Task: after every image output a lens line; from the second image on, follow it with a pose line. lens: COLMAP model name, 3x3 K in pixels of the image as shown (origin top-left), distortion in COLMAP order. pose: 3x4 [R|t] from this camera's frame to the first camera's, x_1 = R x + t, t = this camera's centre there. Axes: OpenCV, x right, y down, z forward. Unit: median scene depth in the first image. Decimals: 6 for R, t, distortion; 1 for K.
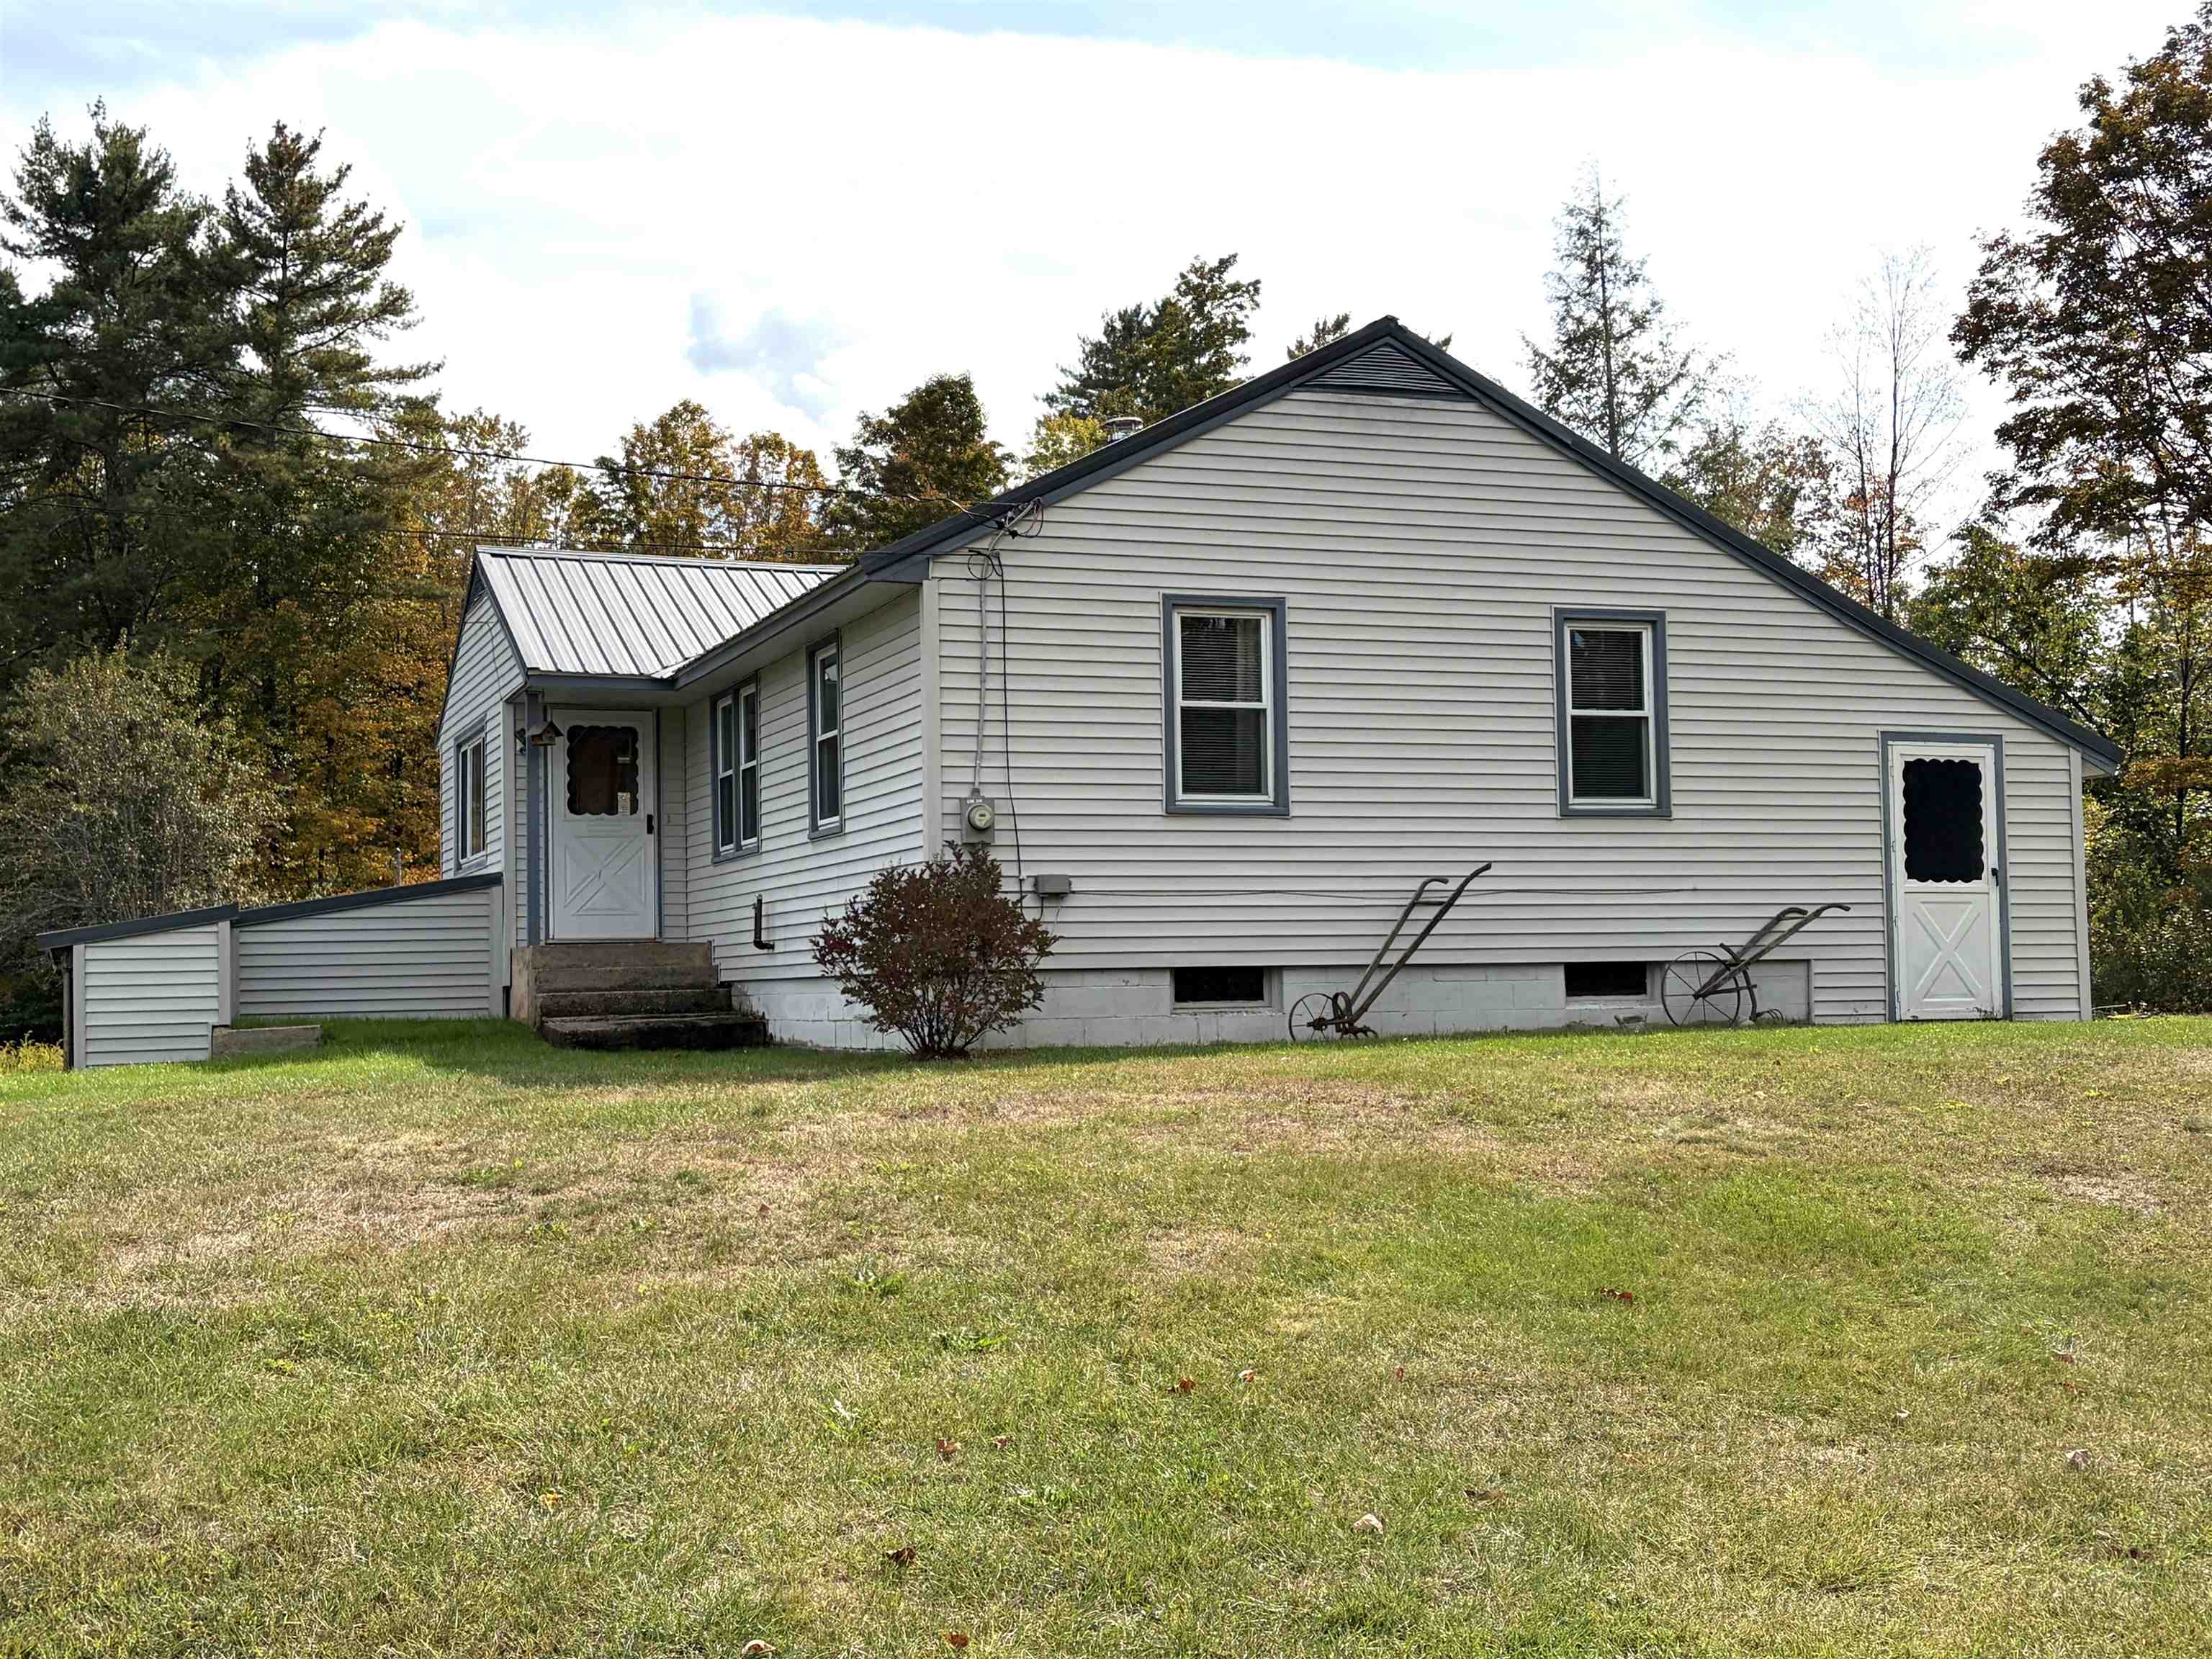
lens RADIAL K [[2578.7, 0, 1098.4], [0, 2578.7, 873.9], [0, 0, 1]] dist [0.134123, -0.323583]
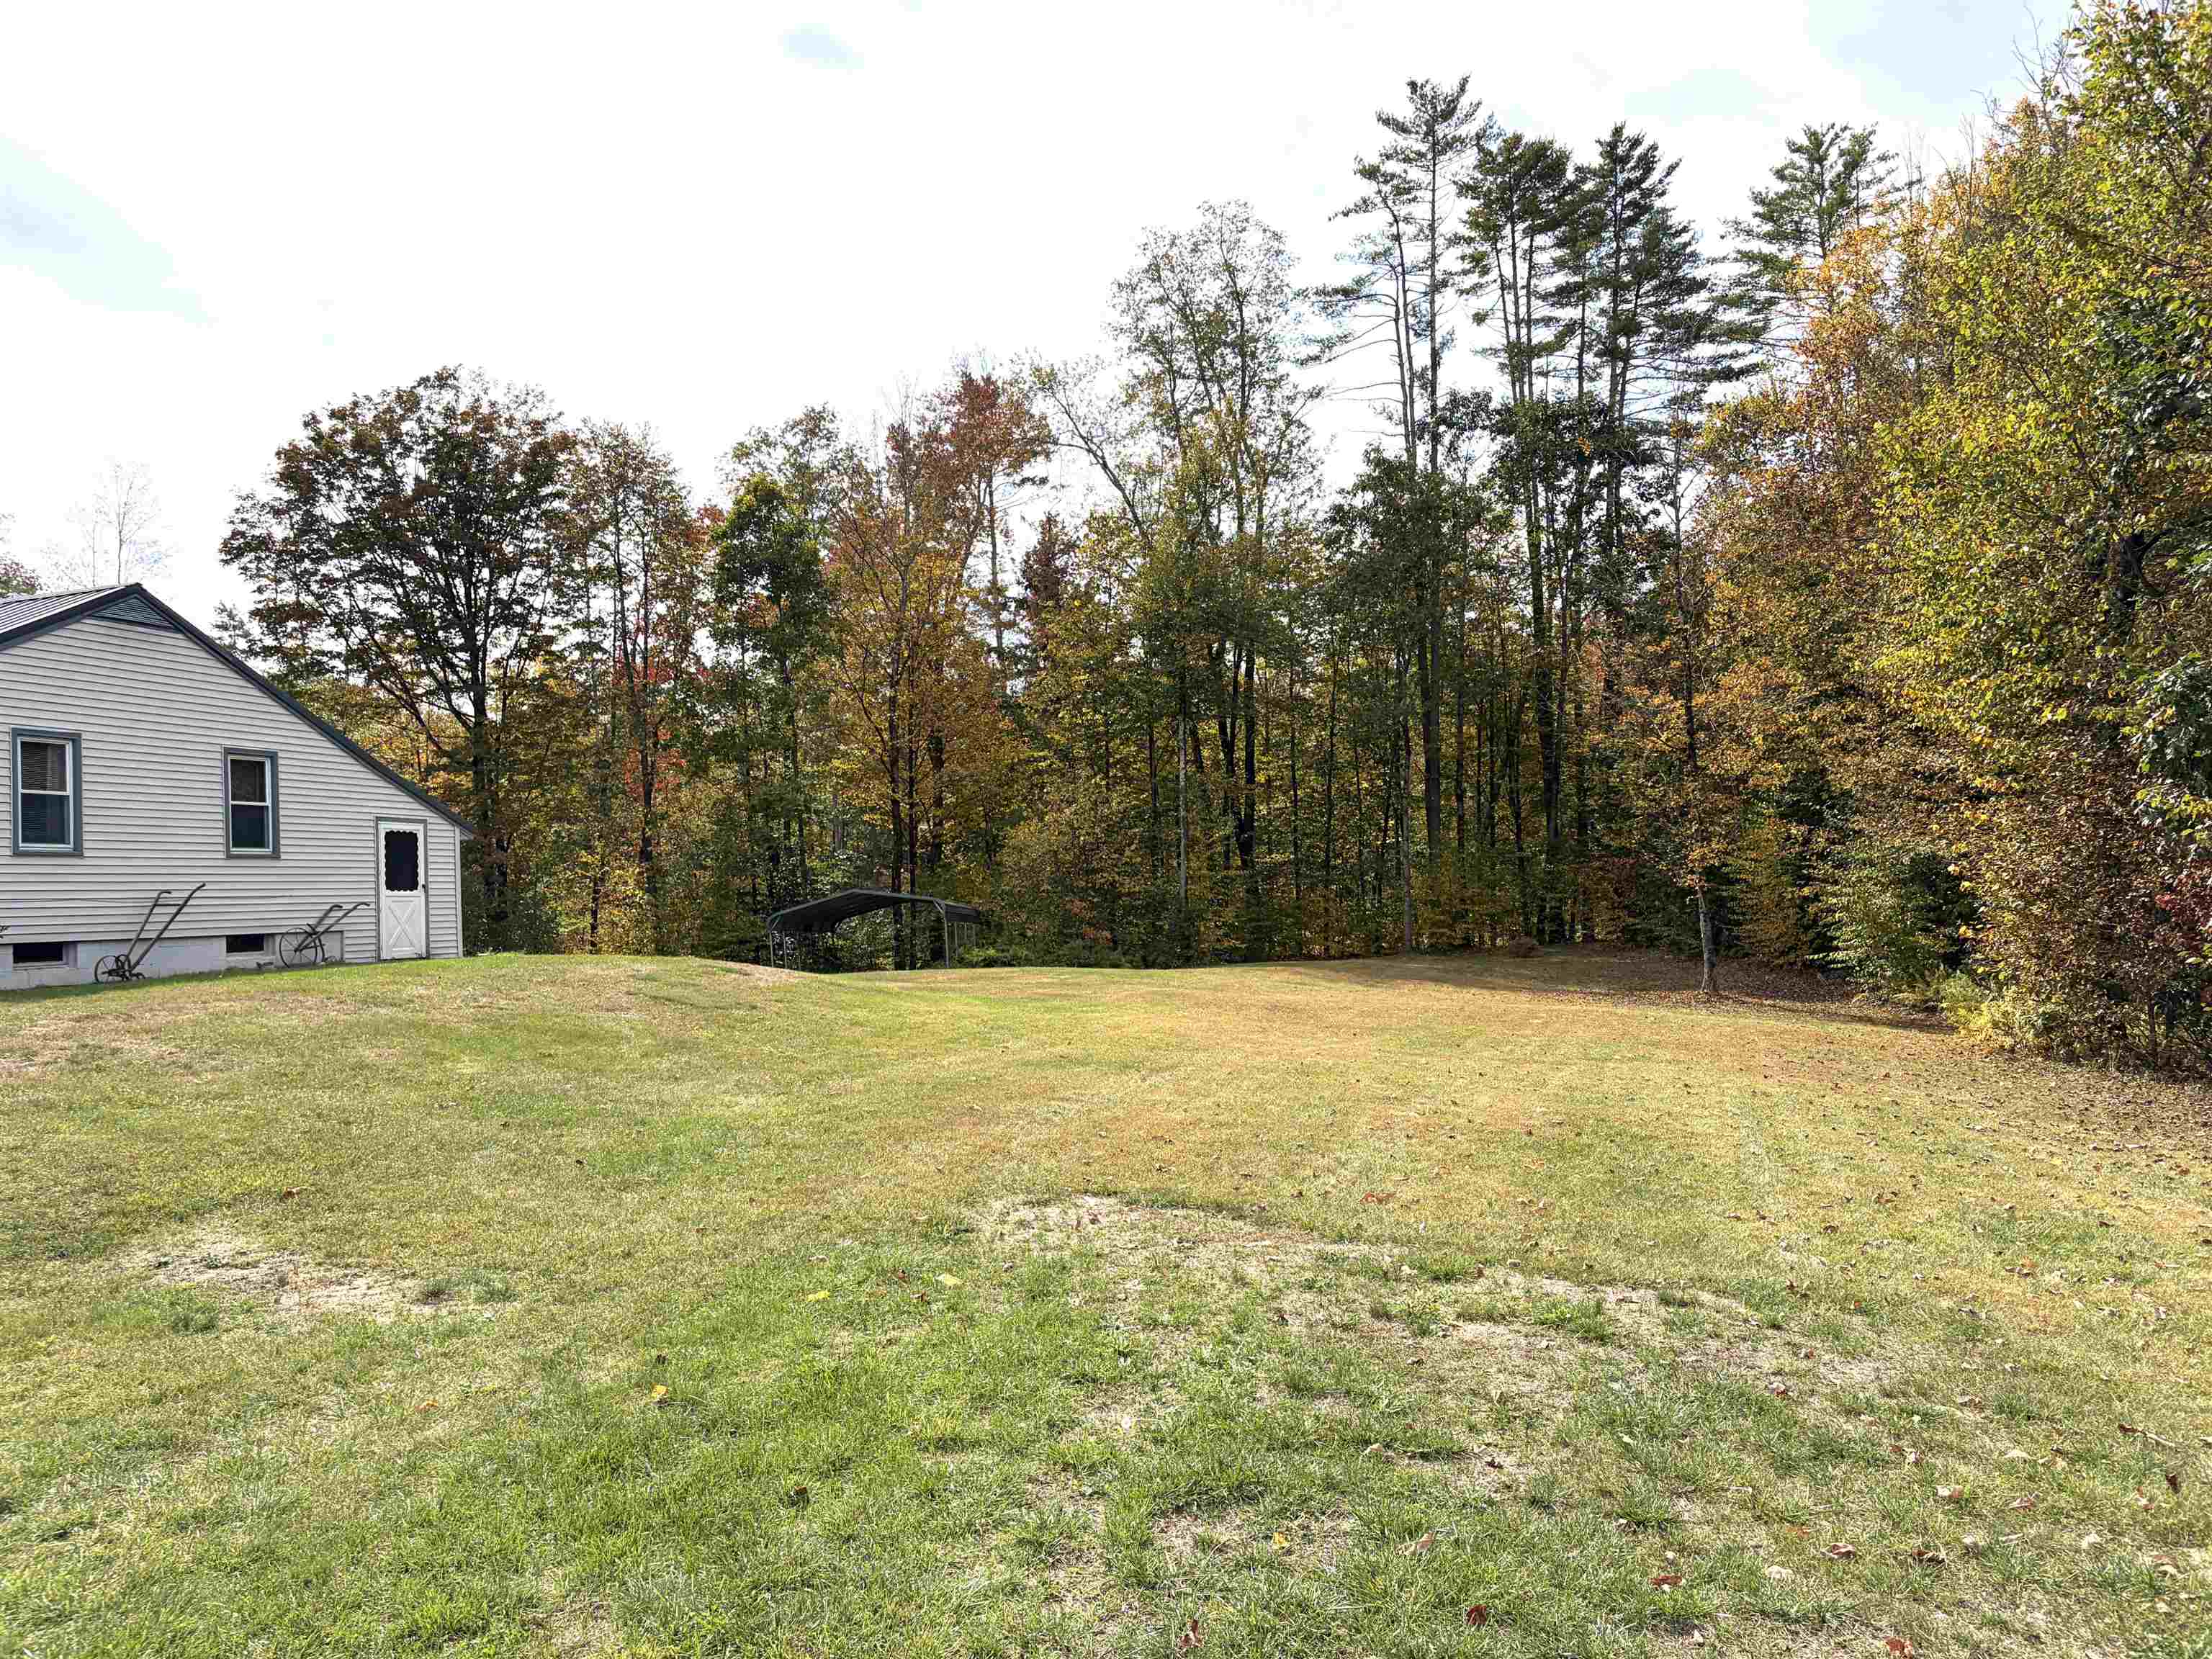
lens RADIAL K [[1680.6, 0, 1069.7], [0, 1680.6, 832.7], [0, 0, 1]] dist [0.048224, -0.006051]
pose [[0.650208, 0.025981, 0.759312, -0.337789], [-0.010334, 0.999625, -0.025354, -0.014268], [-0.759686, 0.008638, 0.650233, -0.252427]]
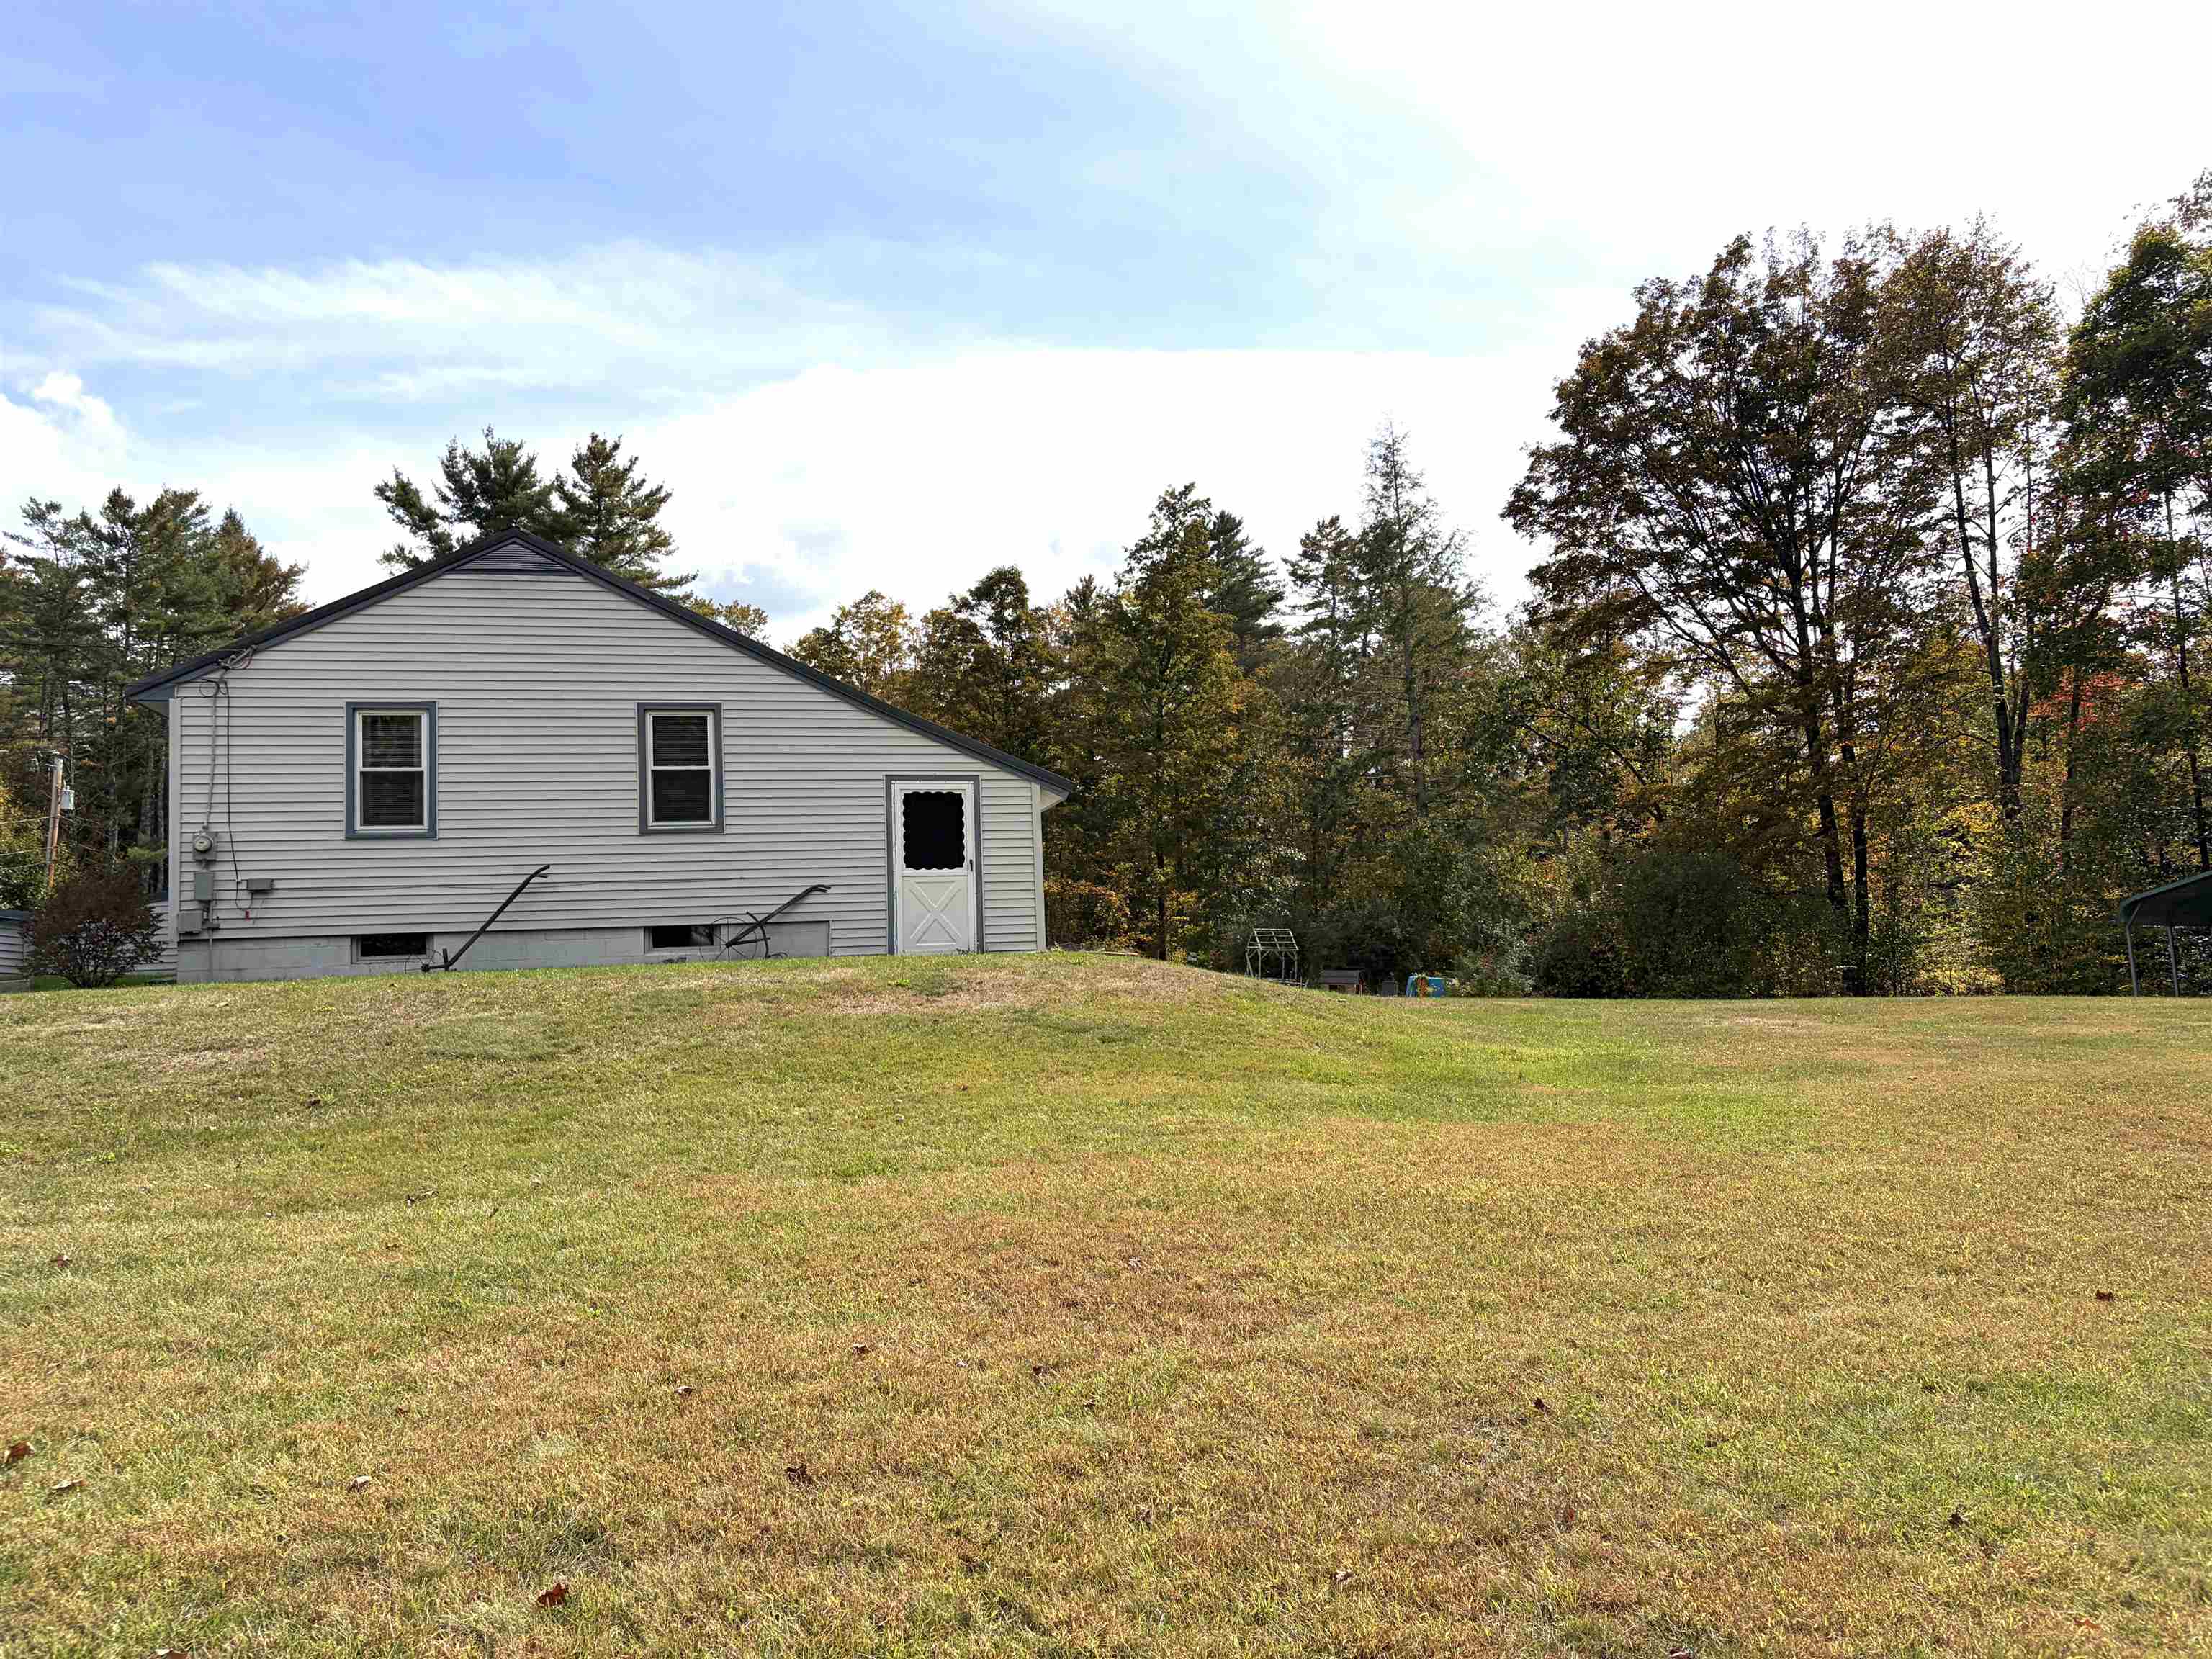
lens RADIAL K [[1639.1, 0, 1106.0], [0, 1639.1, 829.5], [0, 0, 1]] dist [0.144580, -0.268589]
pose [[0.991796, -0.026582, -0.125034, 0.547912], [0.022706, 0.999220, -0.032324, 0.013339], [0.125796, 0.029219, 0.991626, 0.029294]]
